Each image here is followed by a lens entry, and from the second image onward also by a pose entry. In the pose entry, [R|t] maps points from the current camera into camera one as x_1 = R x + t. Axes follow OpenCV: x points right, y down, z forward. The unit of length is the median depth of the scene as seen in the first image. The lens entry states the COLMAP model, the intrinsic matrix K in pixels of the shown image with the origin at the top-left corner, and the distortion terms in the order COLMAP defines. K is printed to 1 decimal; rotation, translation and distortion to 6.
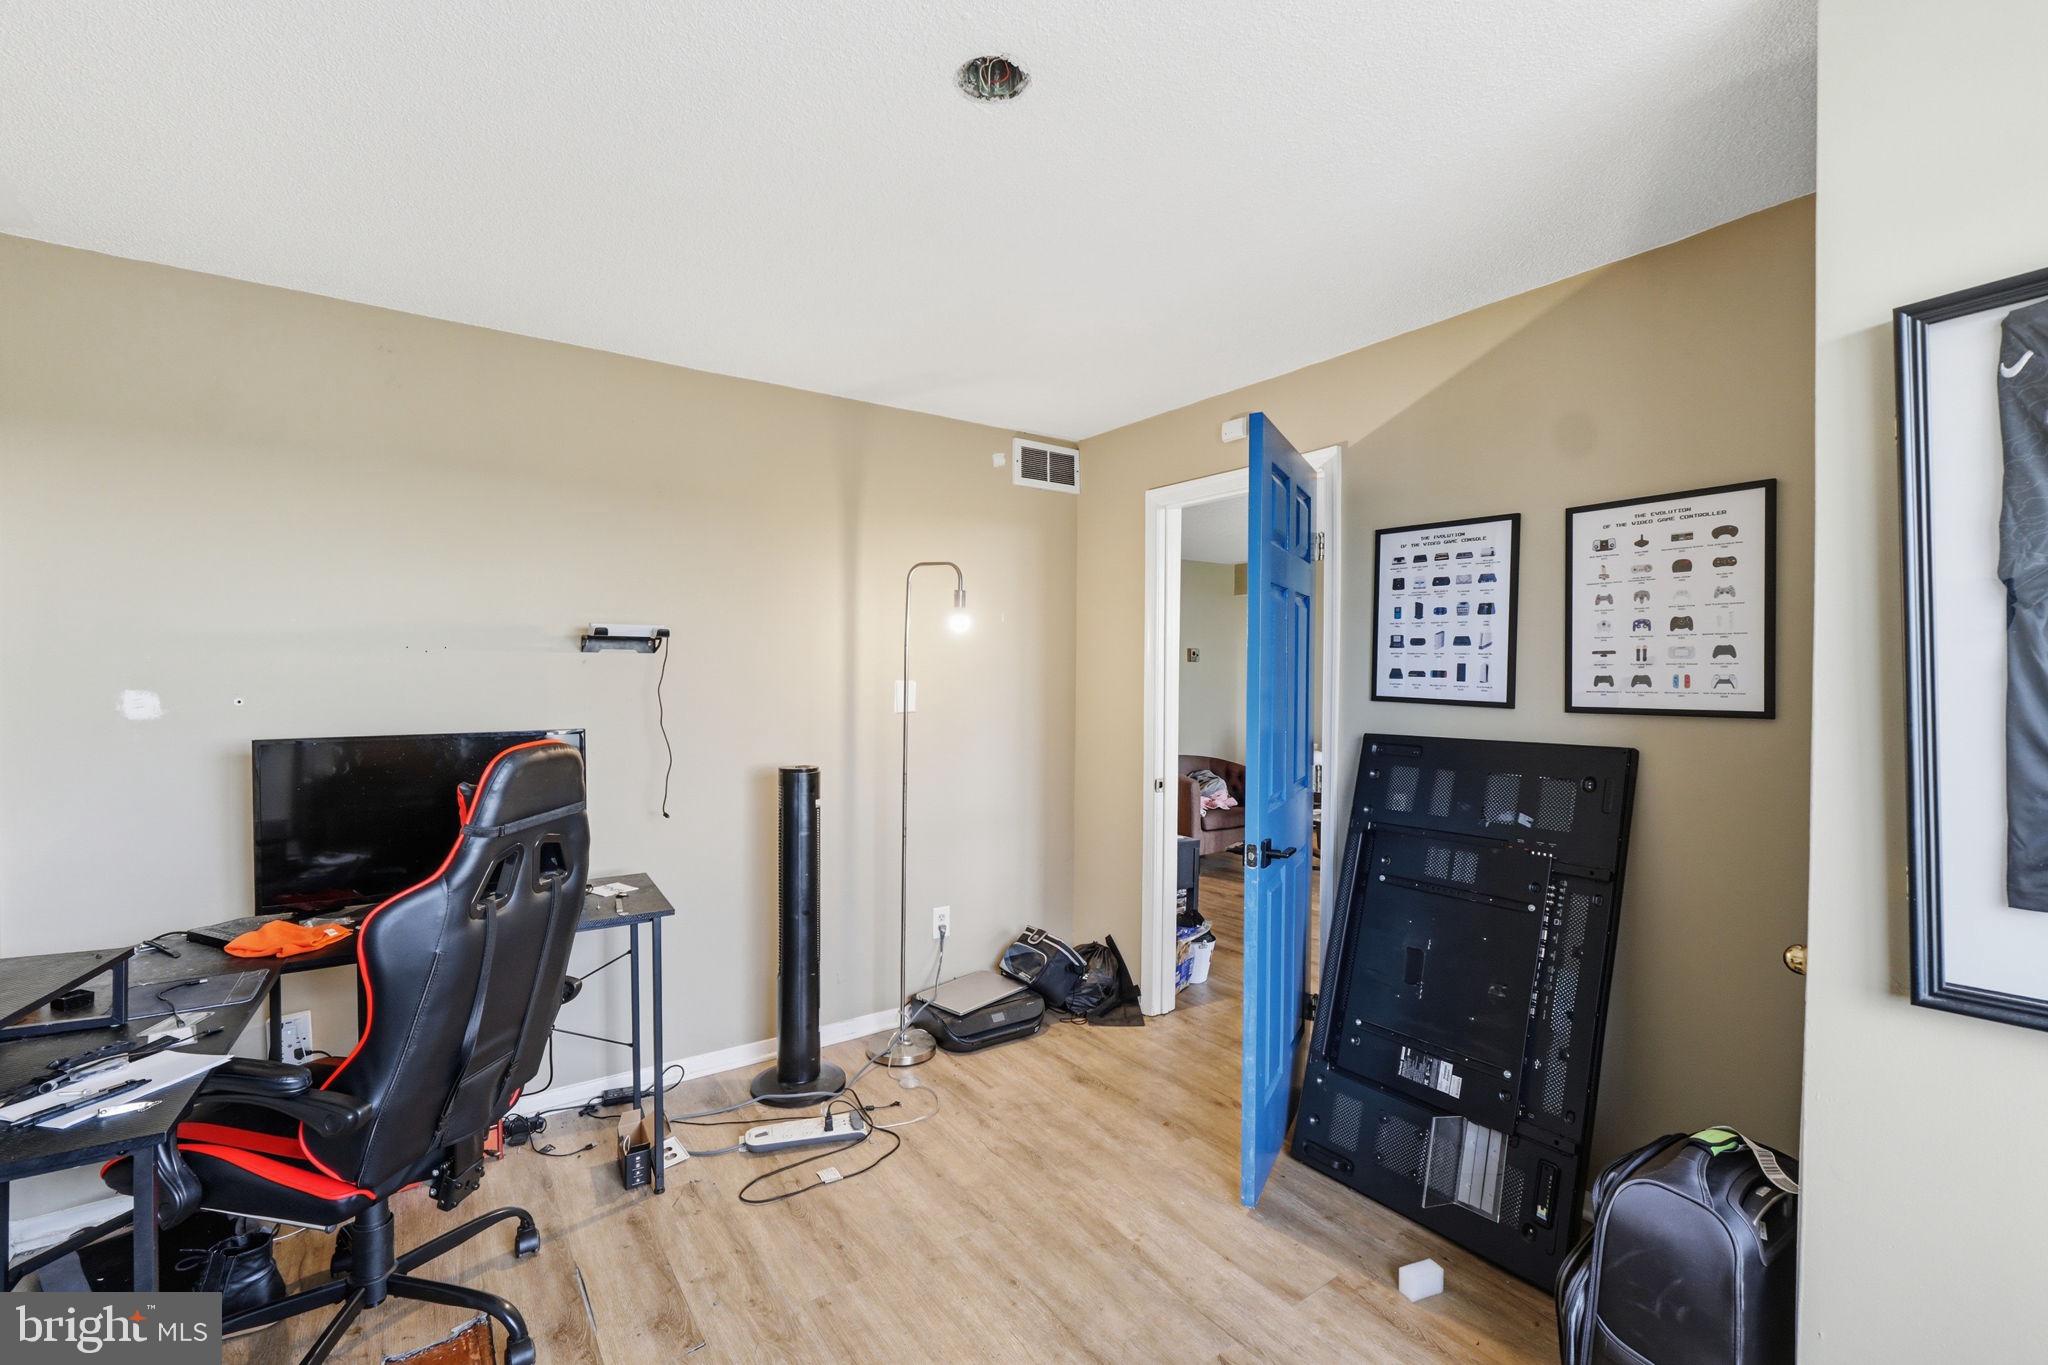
lens RADIAL K [[876.6, 0, 1017.0], [0, 876.6, 690.4], [0, 0, 1]] dist [-0.004013, 0.003374]
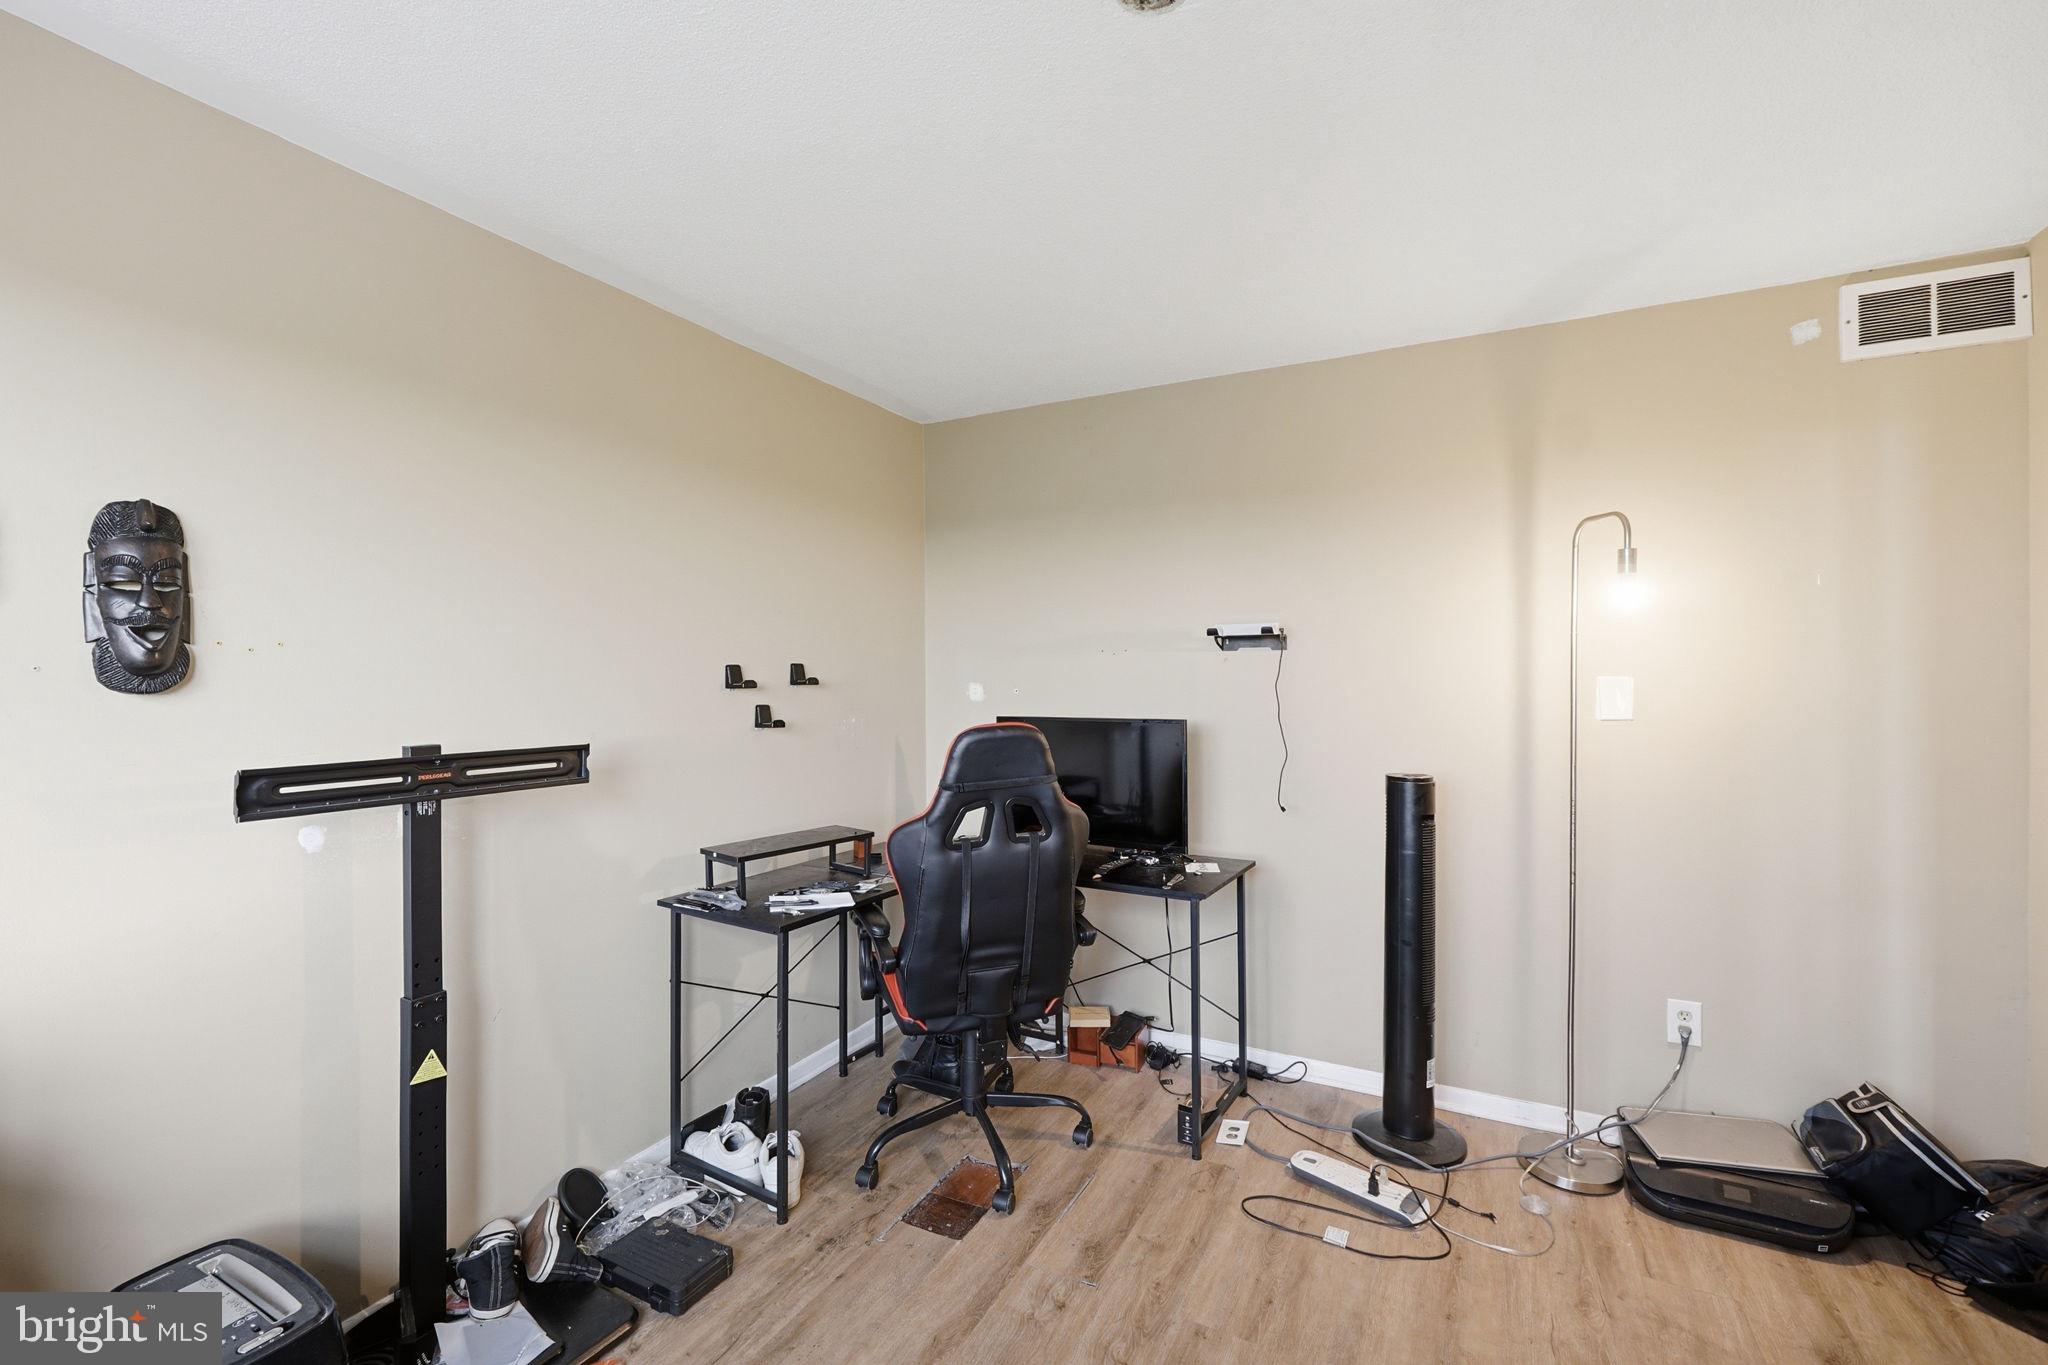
lens RADIAL K [[876.6, 0, 1014.9], [0, 876.6, 671.5], [0, 0, 1]] dist [-0.004013, 0.003374]
pose [[0.461954, -0.005663, -0.886886, 0.365856], [-0.009952, 0.999884, -0.011568, -0.002050], [0.886848, 0.014170, 0.461844, 0.257073]]
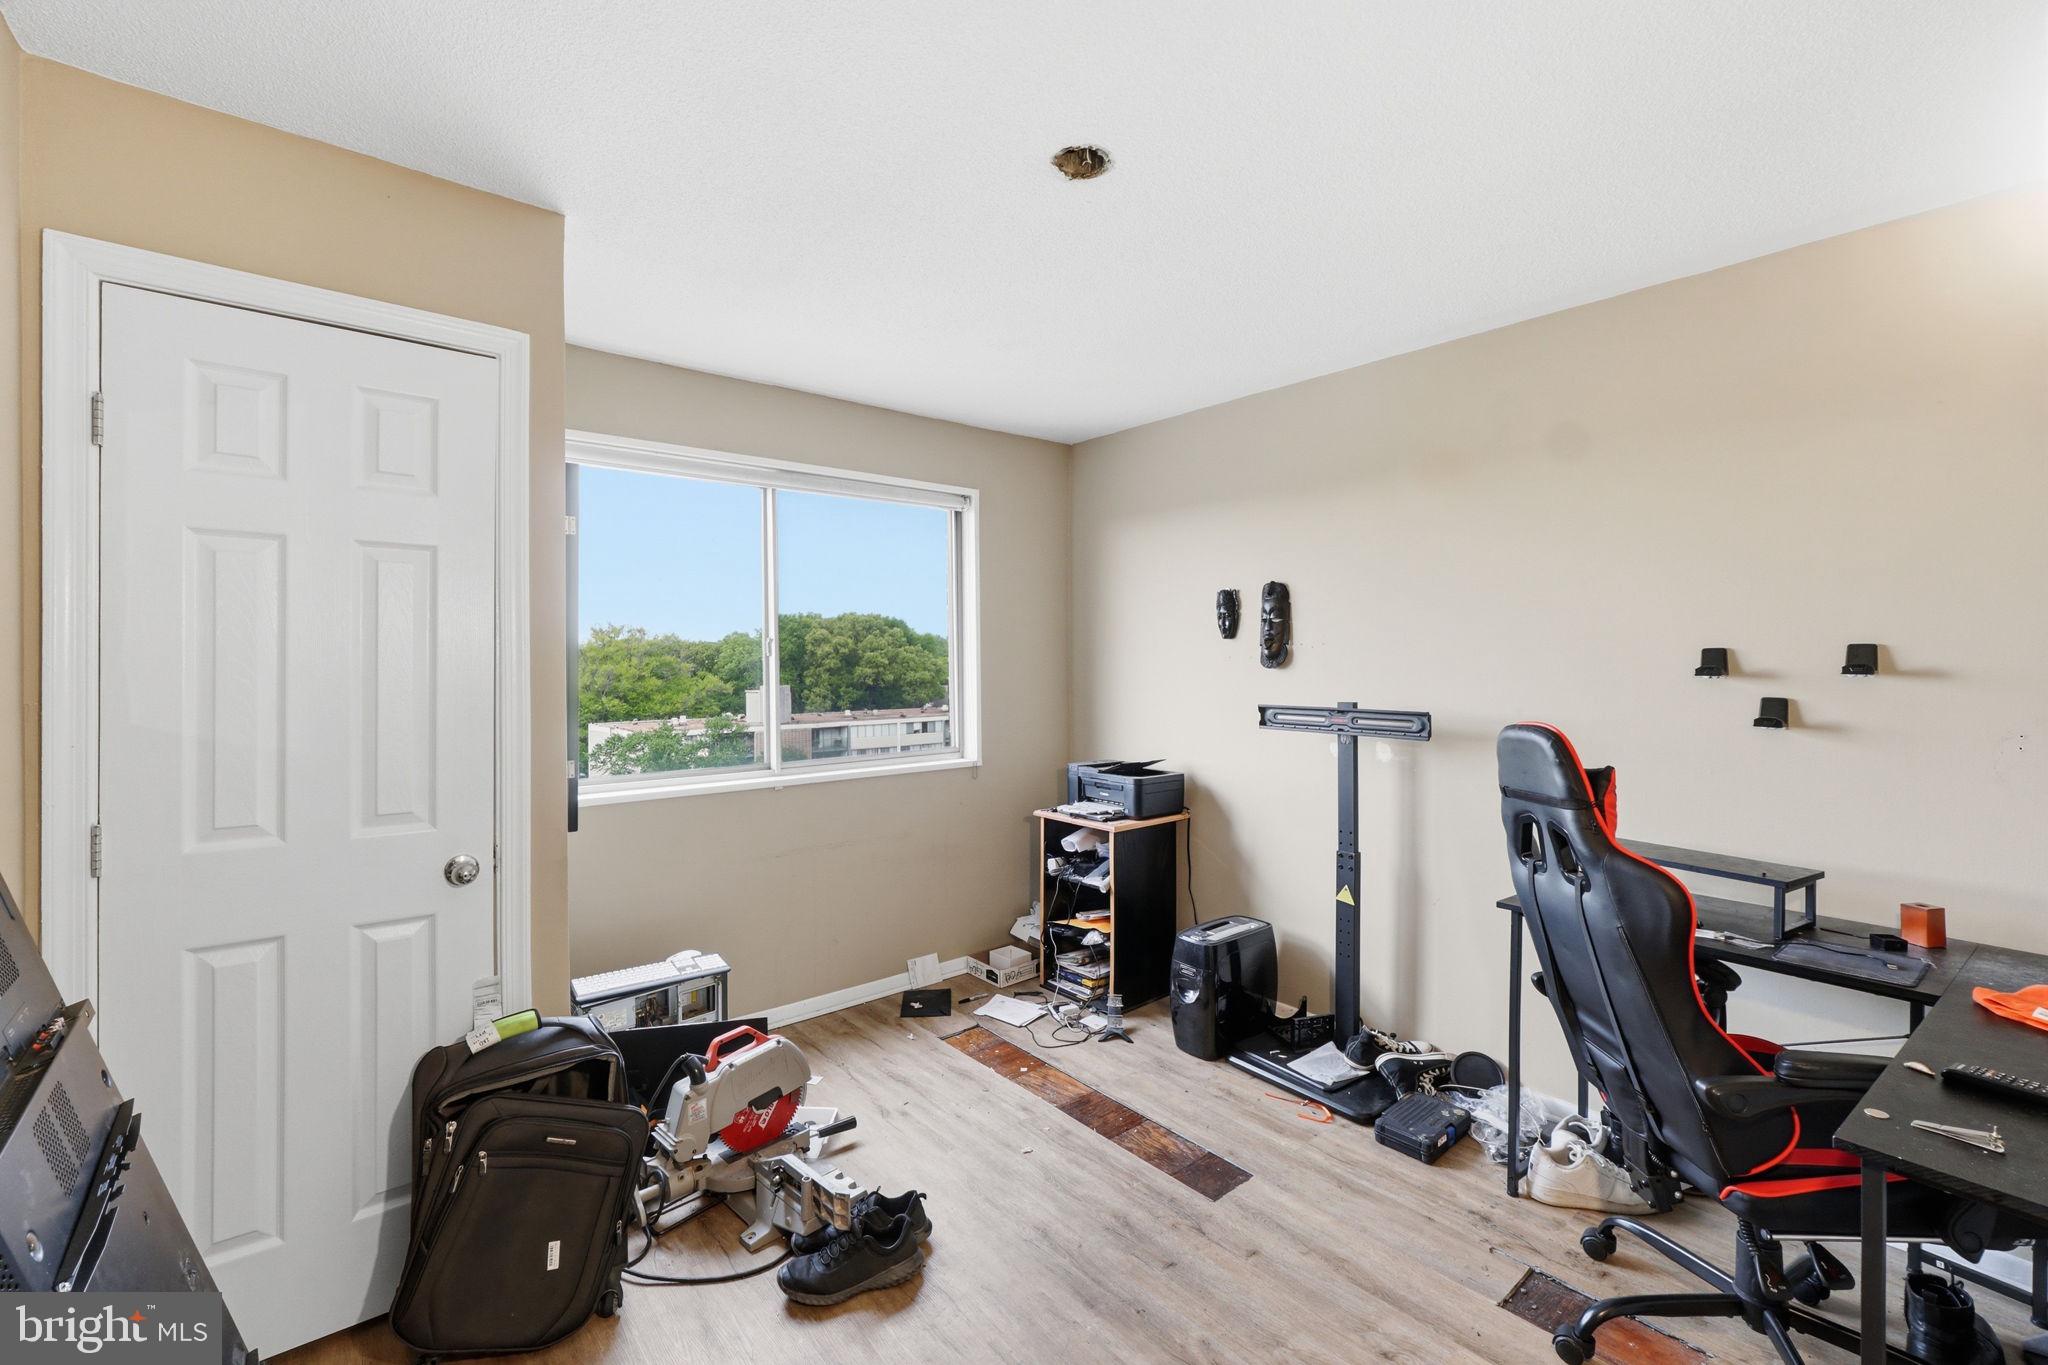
lens RADIAL K [[876.6, 0, 1026.0], [0, 876.6, 665.9], [0, 0, 1]] dist [-0.004013, 0.003374]
pose [[-0.996308, -0.002550, -0.085814, 0.082854], [-0.003965, 0.999859, 0.016324, -0.010242], [0.085760, 0.016604, -0.996177, 1.191836]]
